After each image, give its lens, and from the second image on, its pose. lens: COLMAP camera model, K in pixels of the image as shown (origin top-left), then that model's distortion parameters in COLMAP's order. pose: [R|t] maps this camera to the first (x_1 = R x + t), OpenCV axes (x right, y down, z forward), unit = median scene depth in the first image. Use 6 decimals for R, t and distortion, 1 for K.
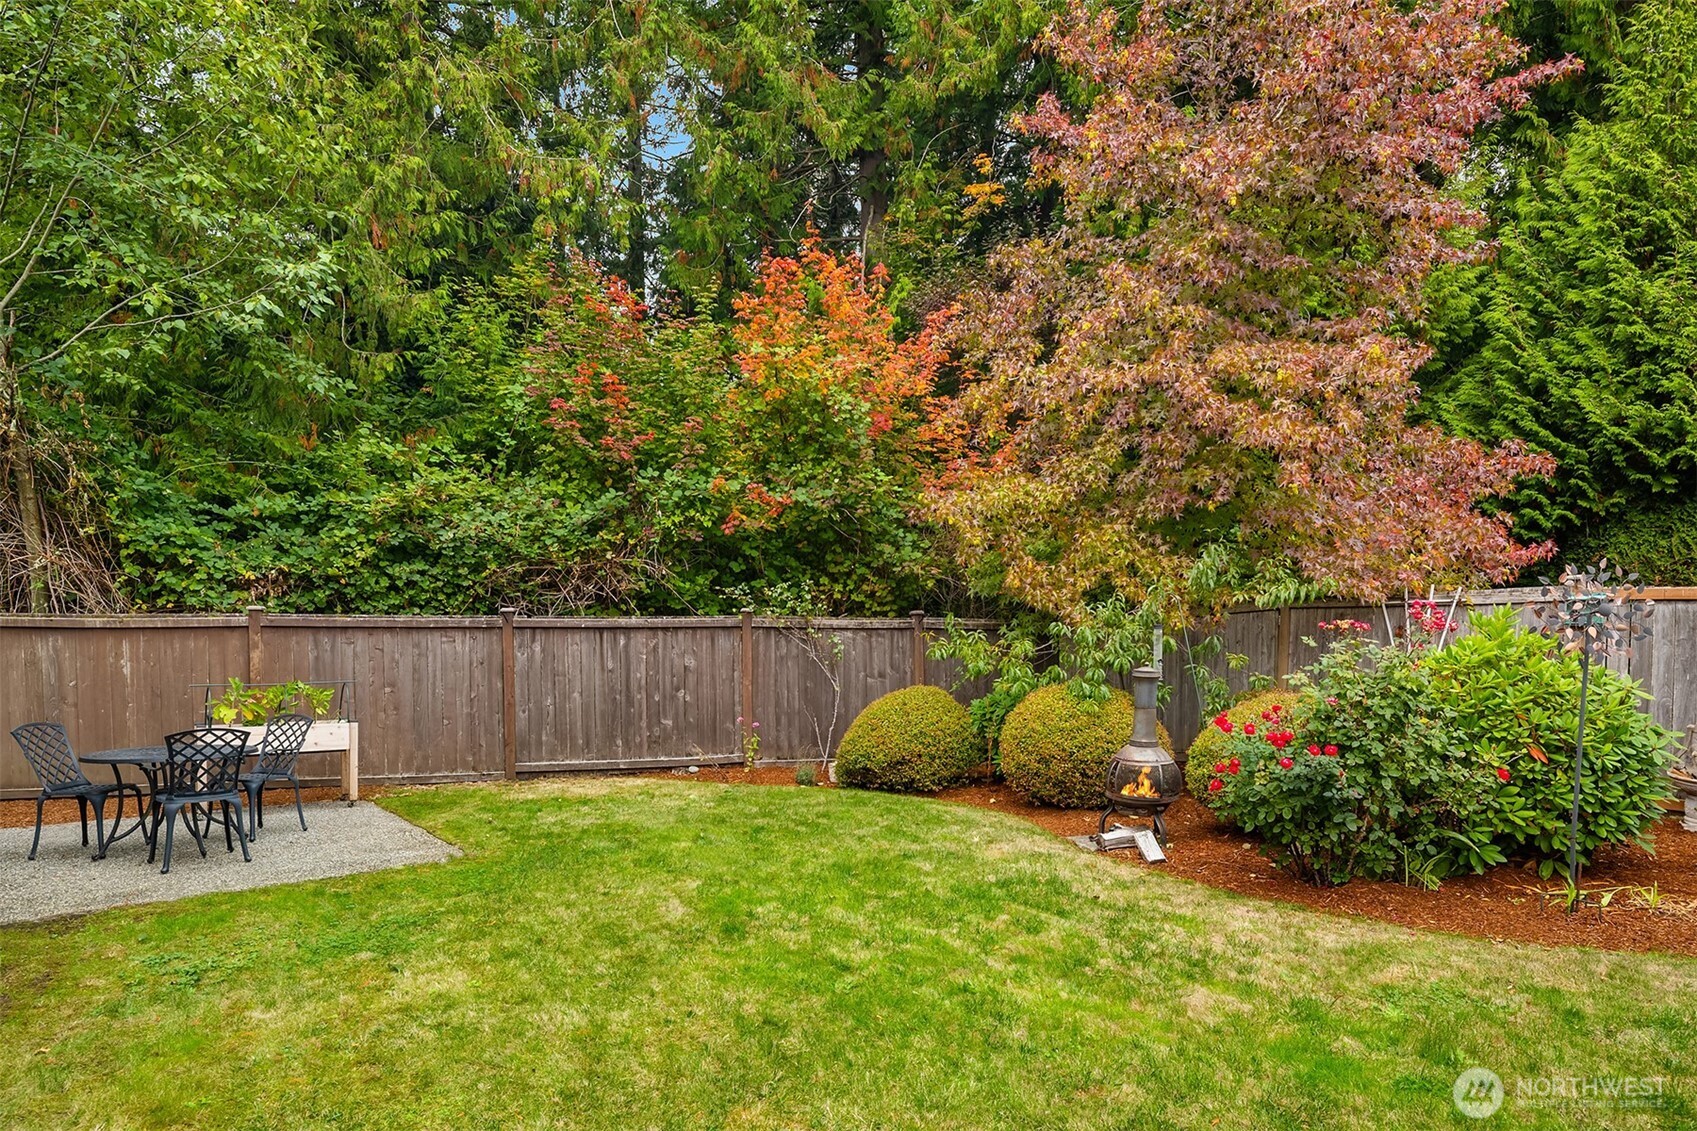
lens RADIAL K [[918.8, 0, 861.8], [0, 918.8, 564.1], [0, 0, 1]] dist [-0.006583, -0.004187]
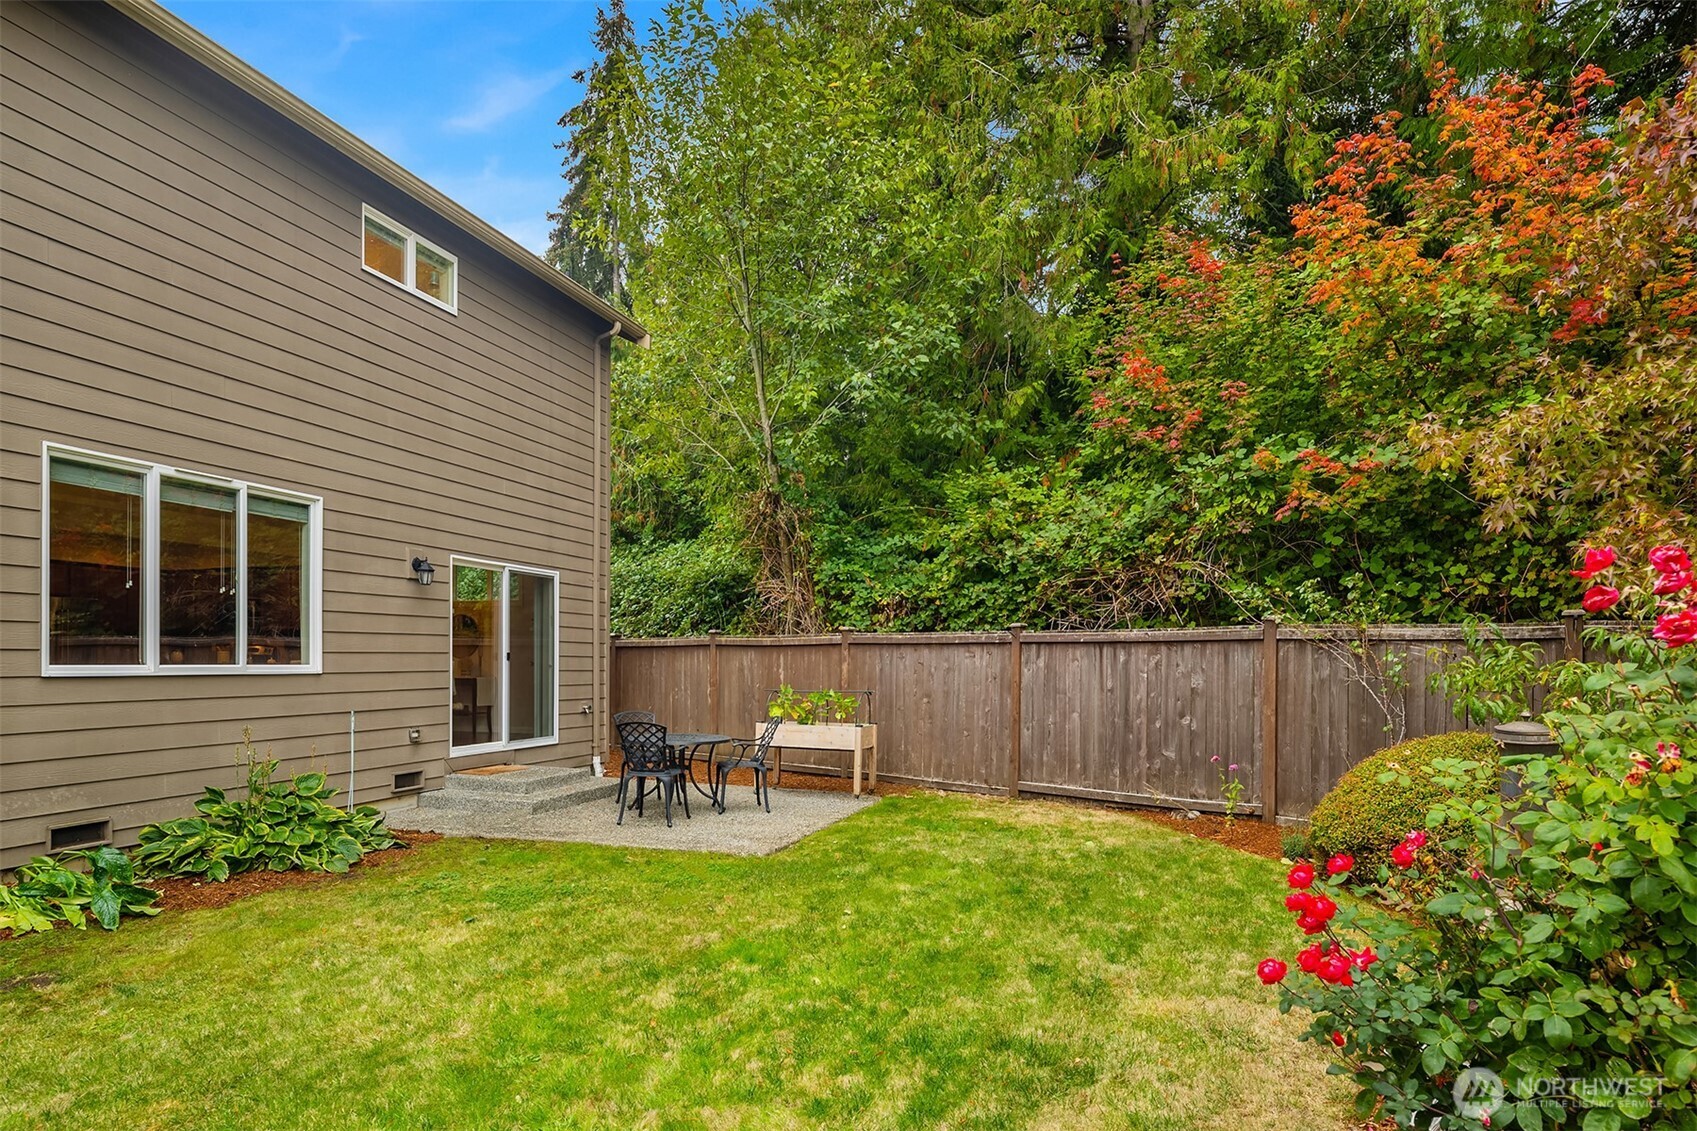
lens RADIAL K [[918.8, 0, 855.7], [0, 918.8, 568.8], [0, 0, 1]] dist [-0.006583, -0.004187]
pose [[0.552662, -0.073227, -0.830182, 0.338100], [0.066593, 0.996827, -0.043594, 0.020512], [0.830741, -0.031191, 0.555785, 0.298064]]
